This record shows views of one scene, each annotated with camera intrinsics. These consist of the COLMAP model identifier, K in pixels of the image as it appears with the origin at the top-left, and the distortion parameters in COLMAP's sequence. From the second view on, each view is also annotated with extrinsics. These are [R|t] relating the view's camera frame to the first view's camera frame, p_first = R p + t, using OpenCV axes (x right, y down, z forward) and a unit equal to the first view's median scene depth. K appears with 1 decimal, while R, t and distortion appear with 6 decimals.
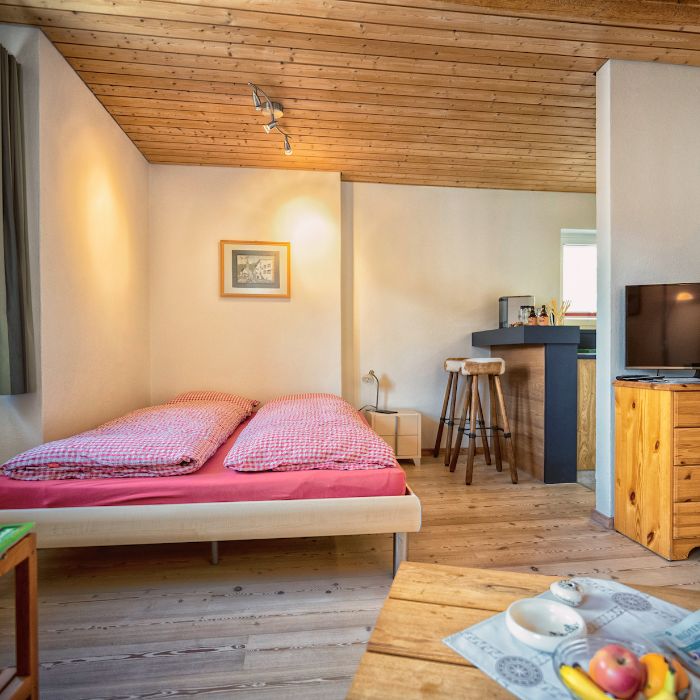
lens RADIAL K [[451.5, 0, 352.9], [0, 451.5, 353.2], [0, 0, 1]] dist [-0.012448, 0.001805]
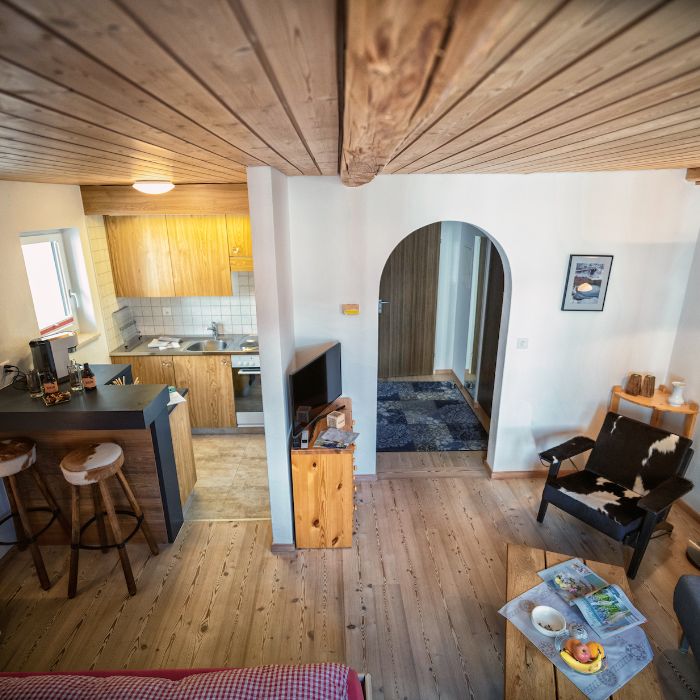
lens RADIAL K [[451.5, 0, 352.9], [0, 451.5, 353.2], [0, 0, 1]] dist [-0.012448, 0.001805]
pose [[0.073939, -0.307061, 0.948813, -0.535348], [0.010460, 0.951604, 0.307149, -0.614962], [-0.997208, -0.012786, 0.073573, 0.812079]]
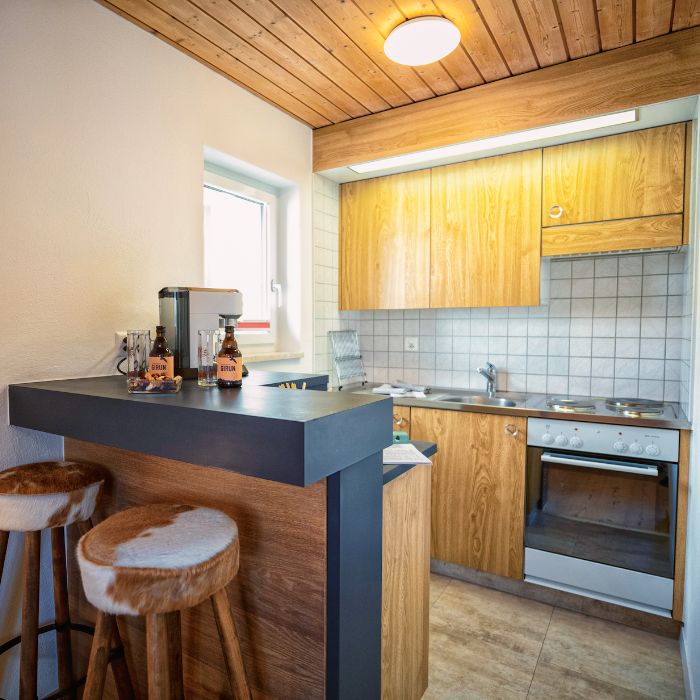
lens RADIAL K [[513.9, 0, 284.3], [0, 513.9, 351.2], [0, 0, 1]] dist [-0.010677, 0.001440]
pose [[0.653626, -0.039073, 0.755809, 0.198098], [0.007832, 0.998962, 0.044871, -0.175252], [-0.756777, -0.023409, 0.653253, 1.197954]]
